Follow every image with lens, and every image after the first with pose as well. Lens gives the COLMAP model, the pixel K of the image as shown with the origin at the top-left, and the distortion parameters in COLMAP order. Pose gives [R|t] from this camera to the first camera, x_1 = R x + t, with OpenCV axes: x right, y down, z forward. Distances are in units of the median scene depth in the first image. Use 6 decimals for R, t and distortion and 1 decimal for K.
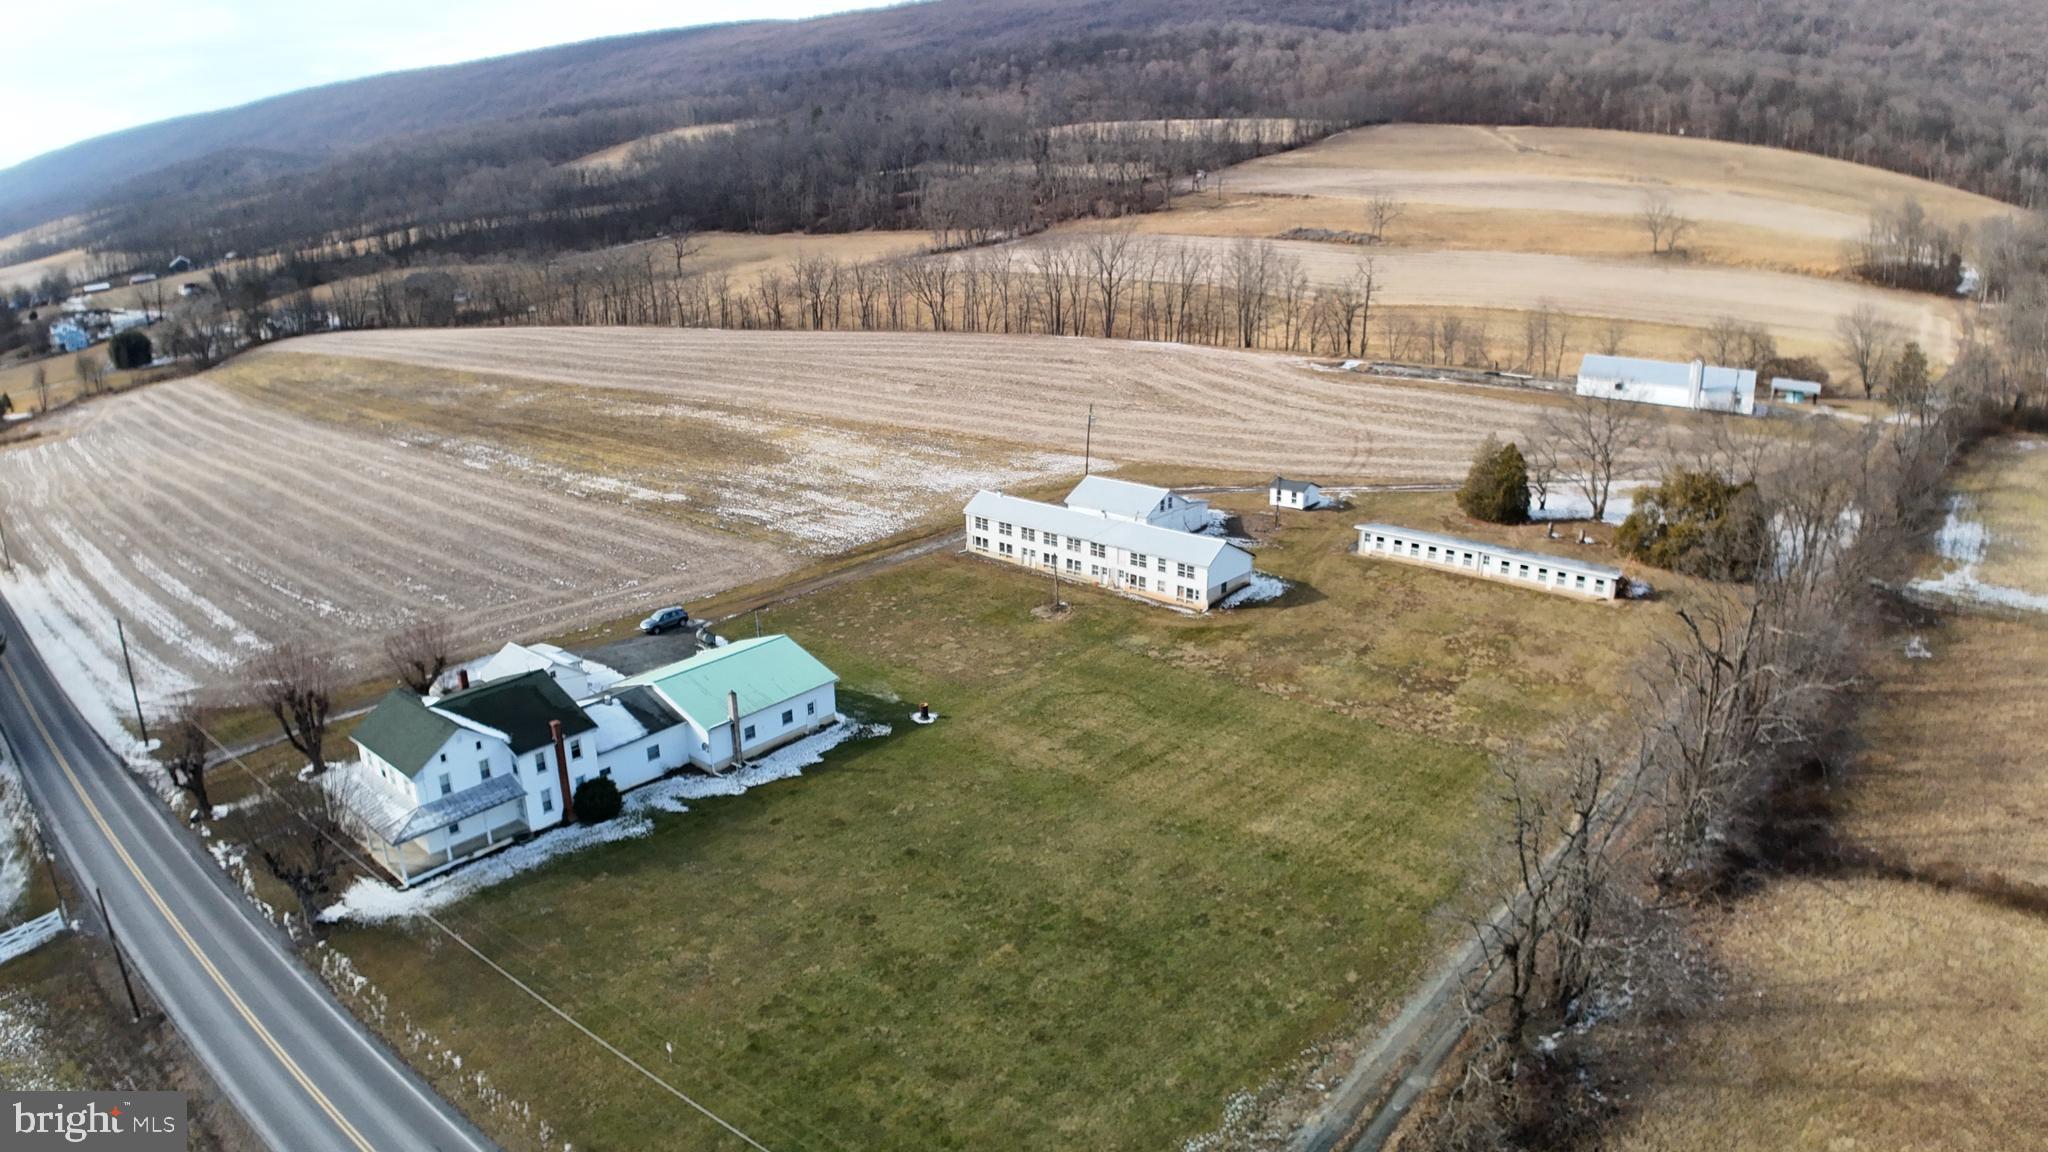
lens RADIAL K [[1249.7, 0, 1030.2], [0, 1249.7, 583.8], [0, 0, 1]] dist [-0.181028, 0.020451]
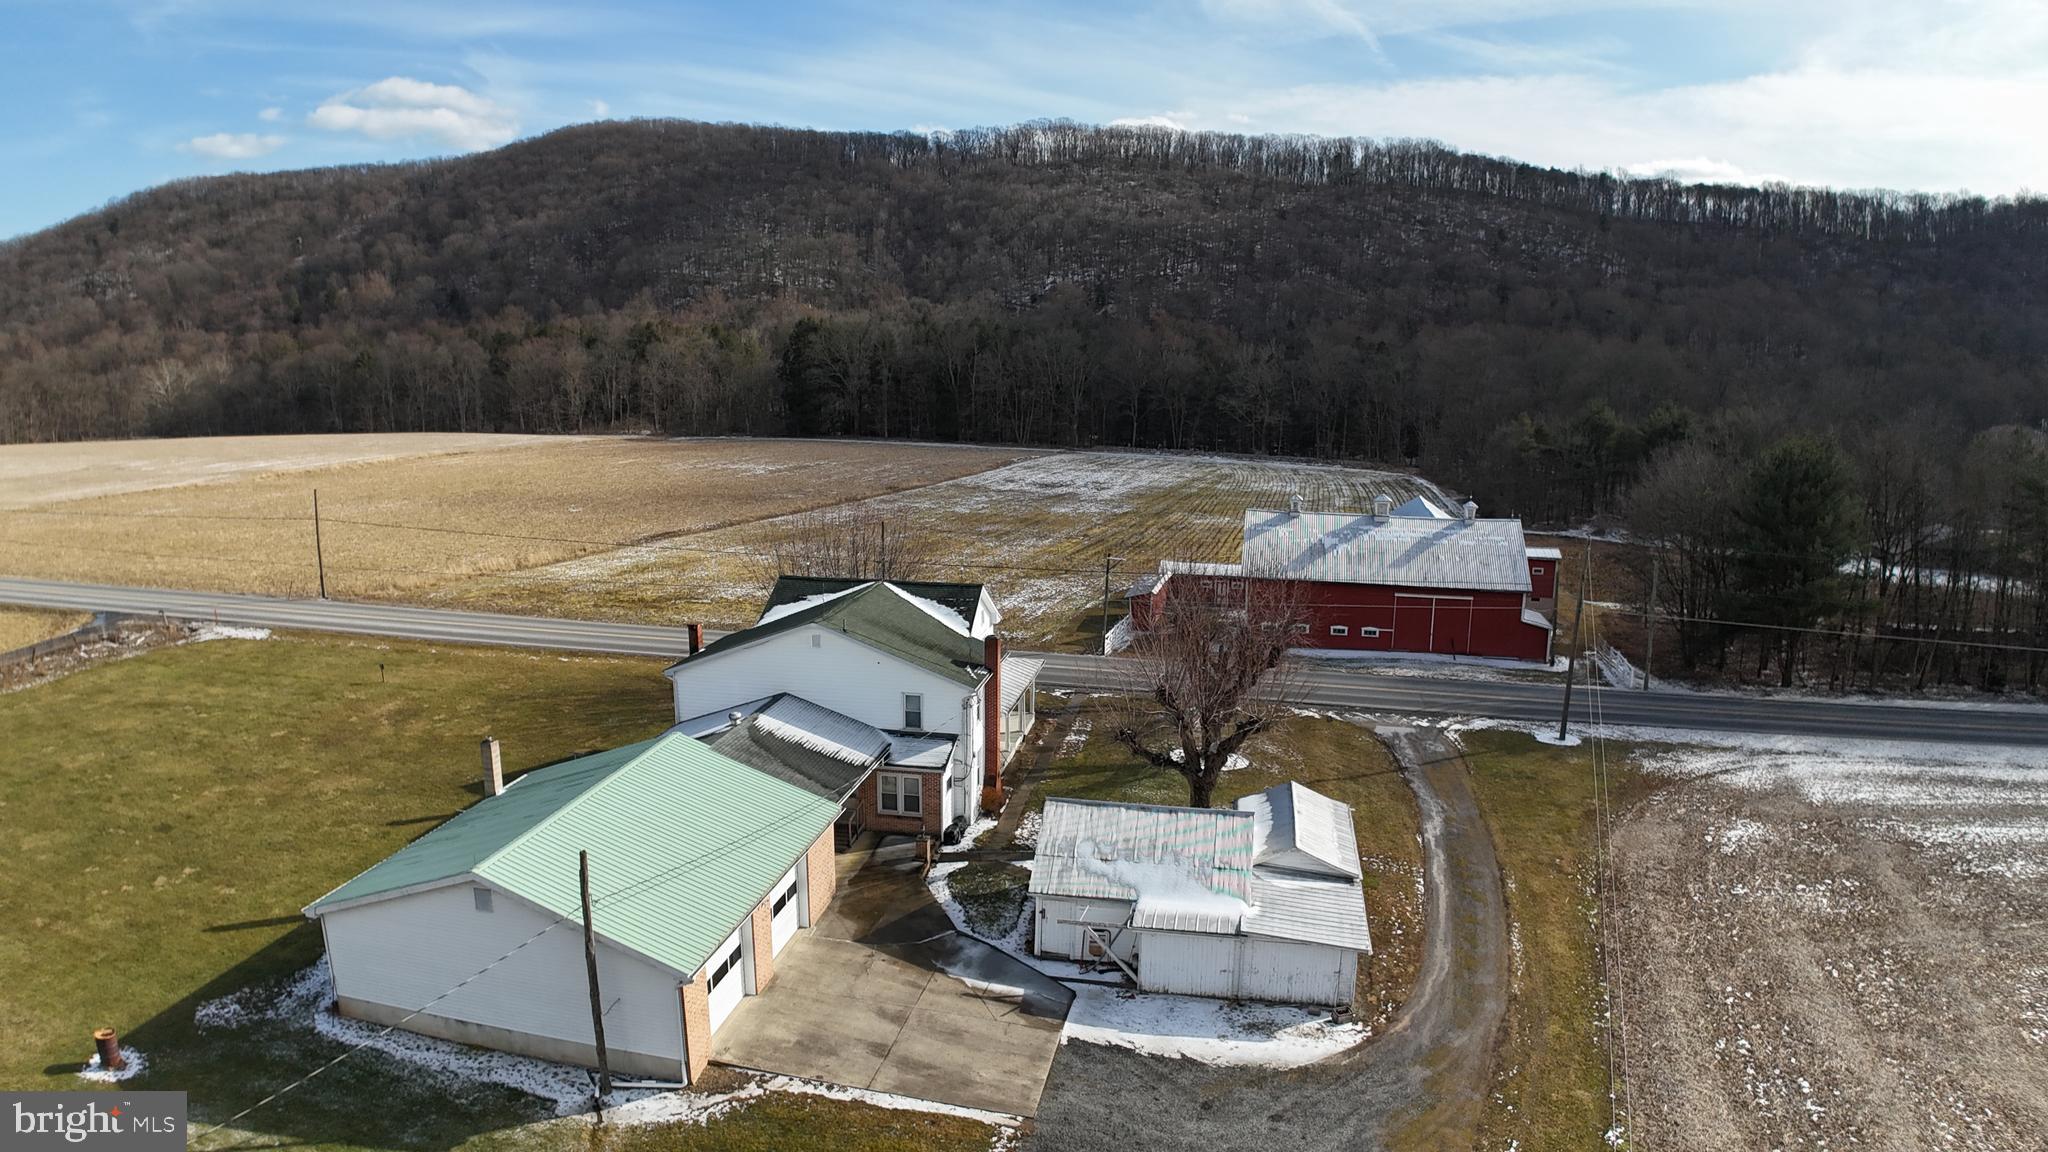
lens RADIAL K [[1249.7, 0, 1014.9], [0, 1249.7, 576.2], [0, 0, 1]] dist [-0.181028, 0.020451]
pose [[-0.881546, 0.090303, -0.463382, -0.125438], [-0.147532, 0.879683, 0.452098, -0.134813], [0.448455, 0.466909, -0.762158, 0.867627]]
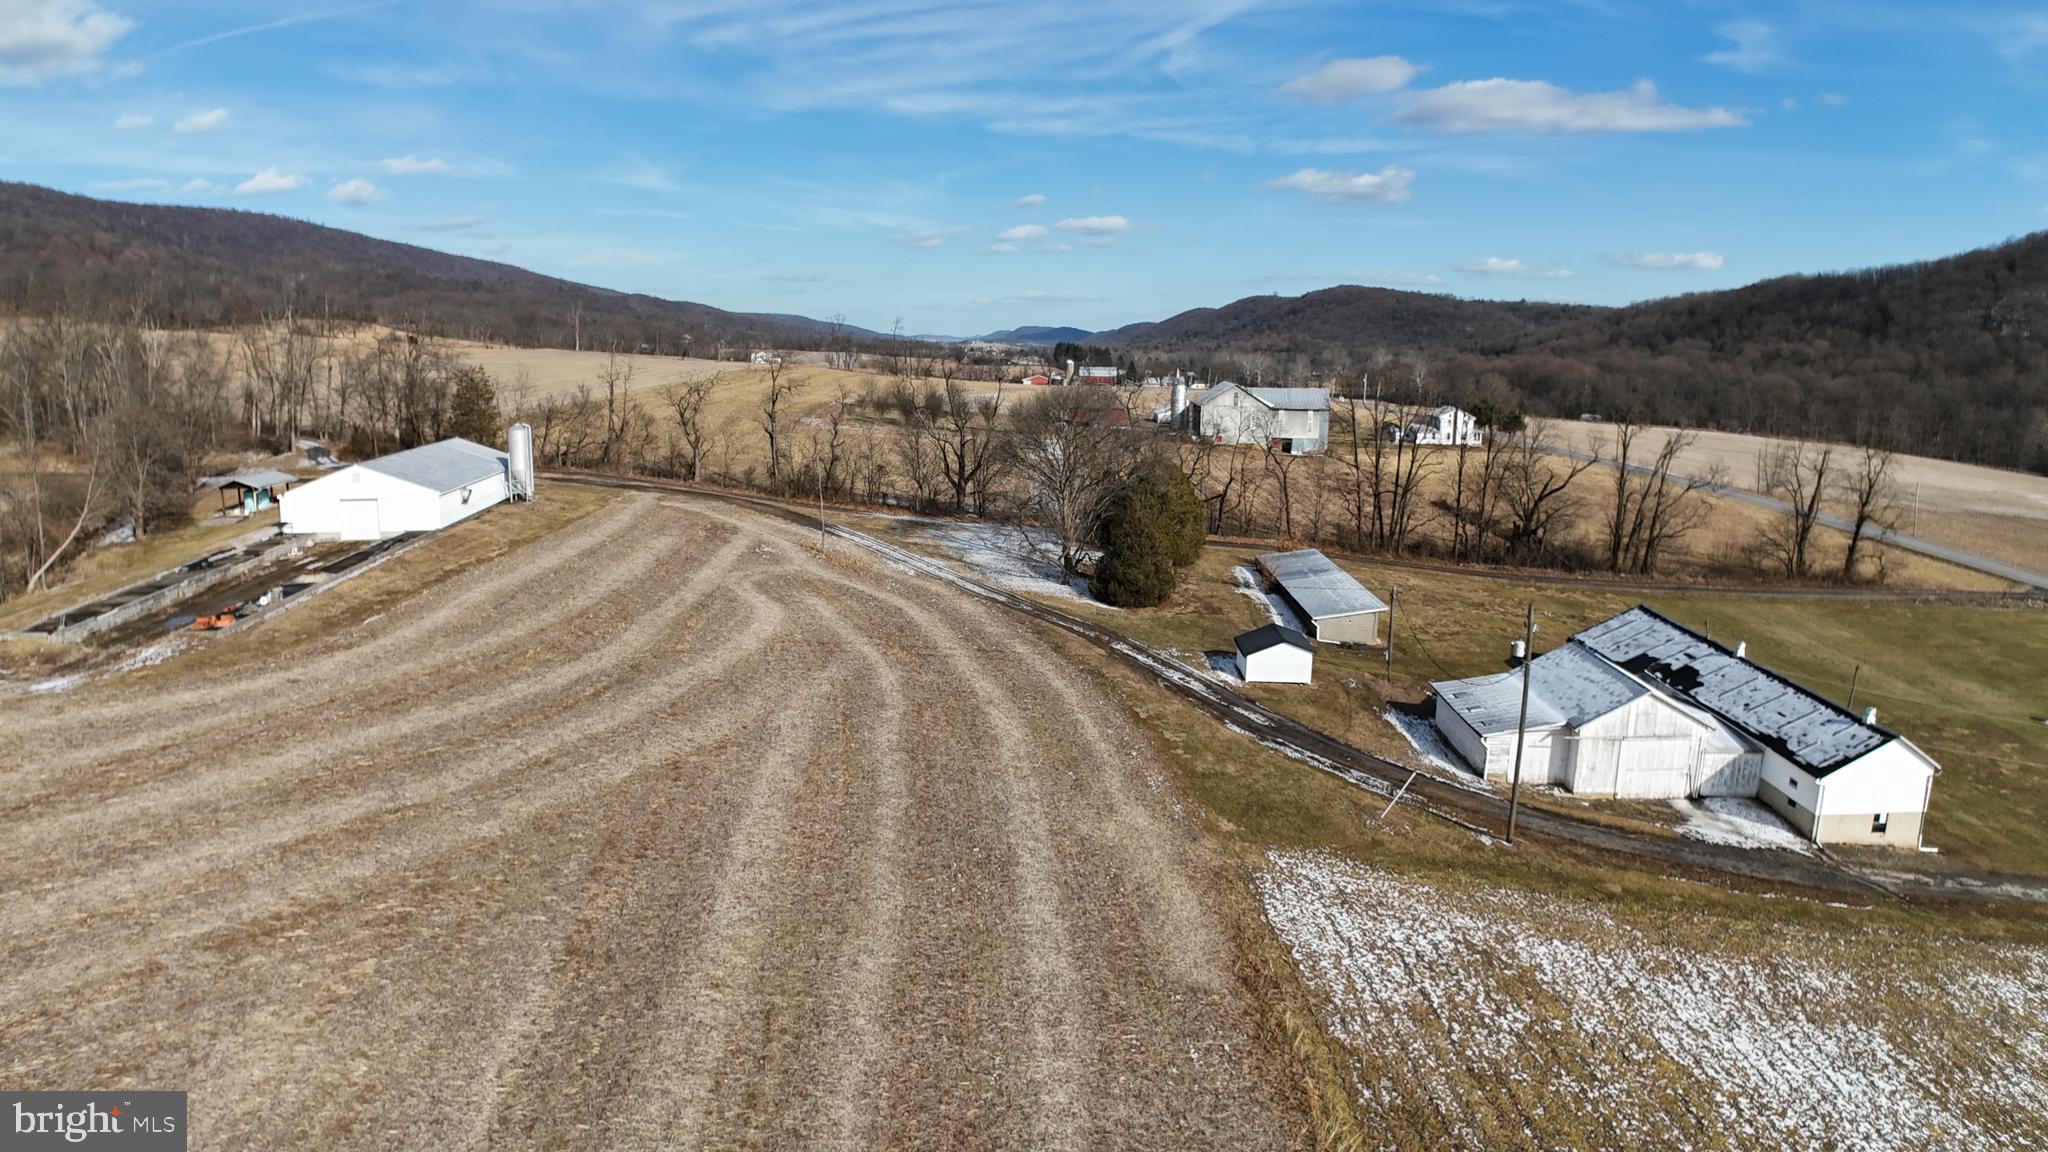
lens RADIAL K [[1249.7, 0, 1004.7], [0, 1249.7, 582.8], [0, 0, 1]] dist [-0.181028, 0.020451]
pose [[-0.612030, -0.150688, 0.776345, -0.135779], [0.242000, 0.898902, 0.365256, -0.328980], [-0.752898, 0.411423, -0.513689, 1.337703]]
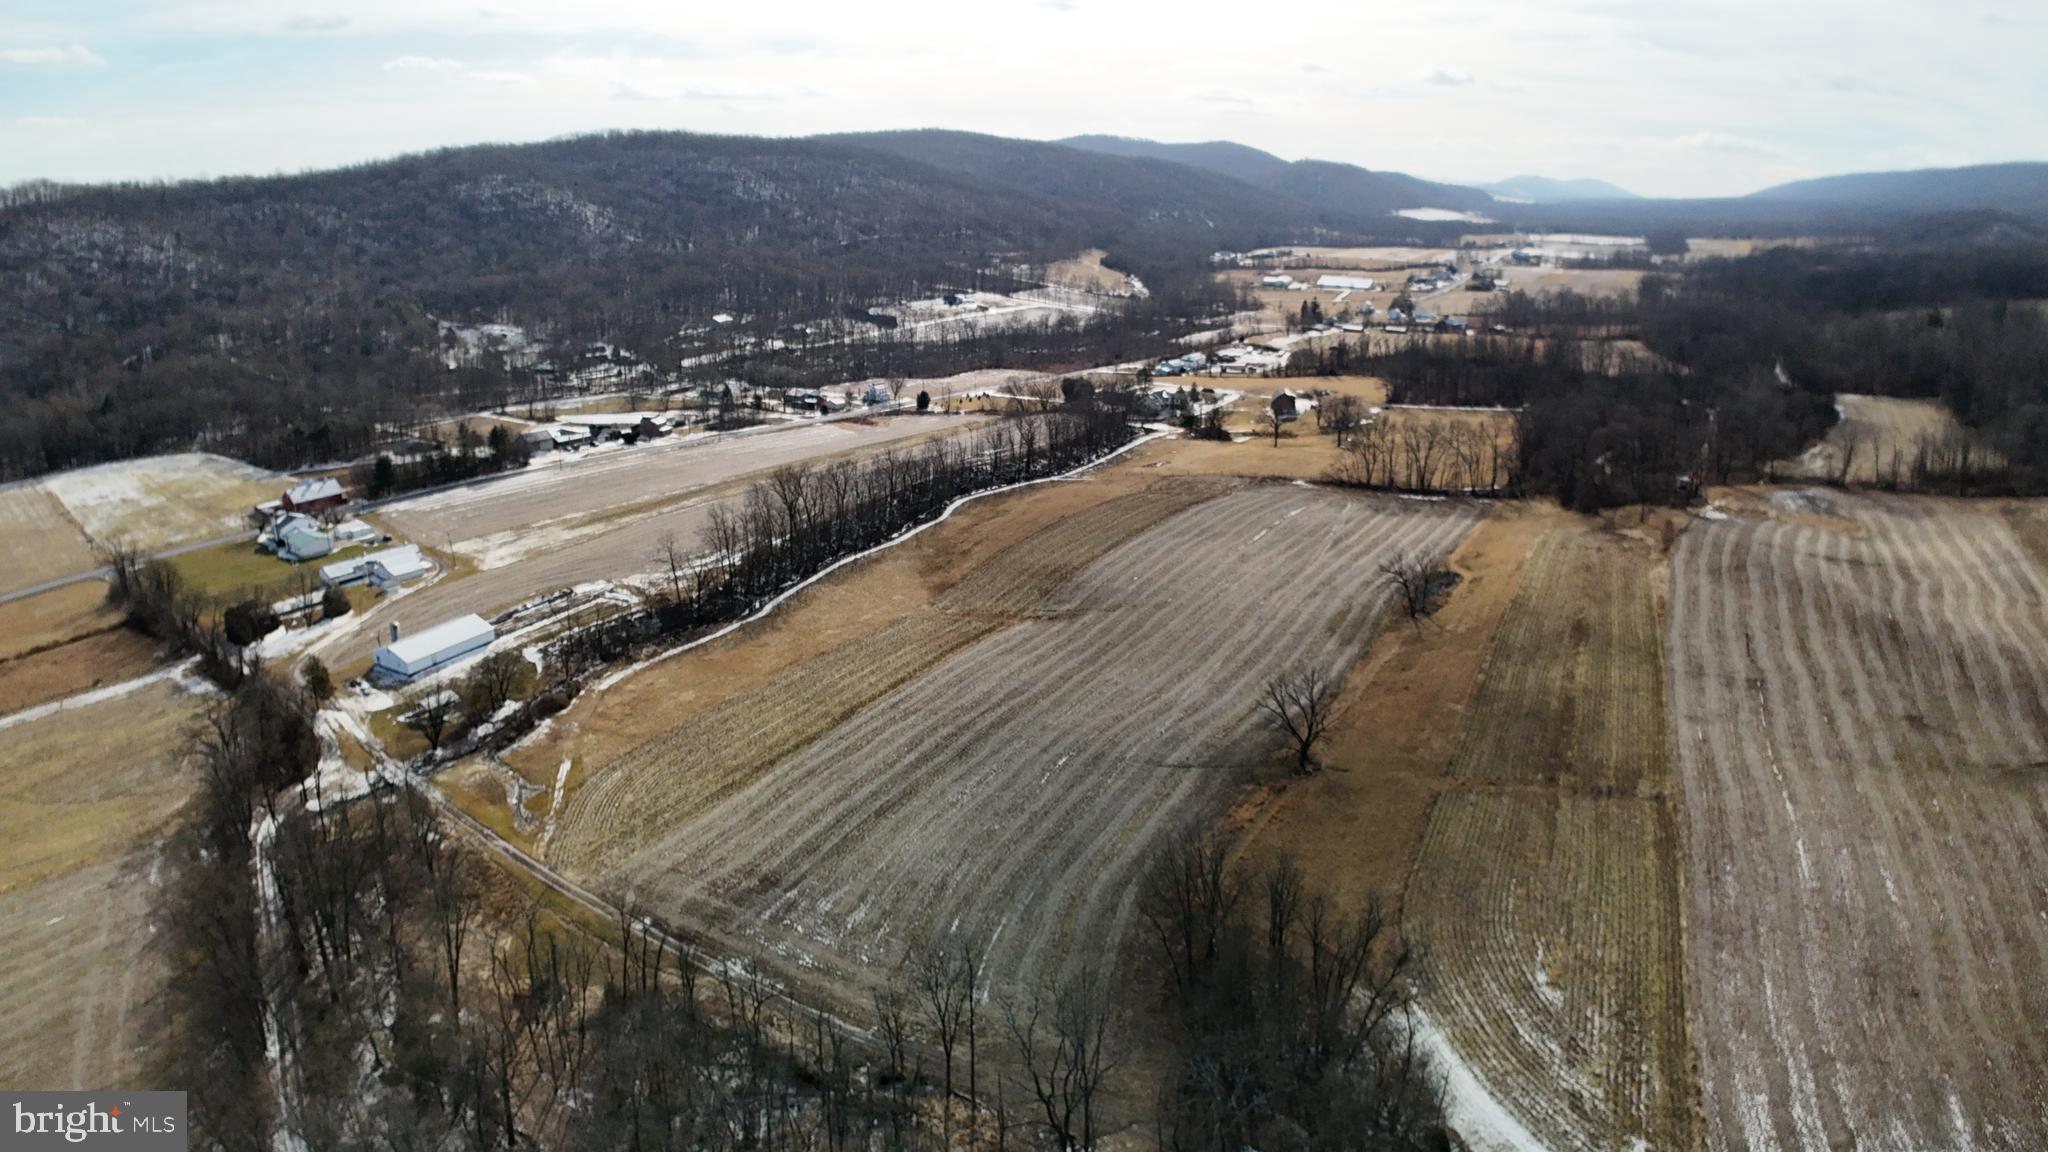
lens RADIAL K [[1249.7, 0, 1021.9], [0, 1249.7, 584.4], [0, 0, 1]] dist [-0.181028, 0.020451]
pose [[0.080938, 0.329567, -0.940657, 2.484174], [-0.326258, 0.900521, 0.287432, -1.140287], [0.941809, 0.283633, 0.180411, 1.719371]]
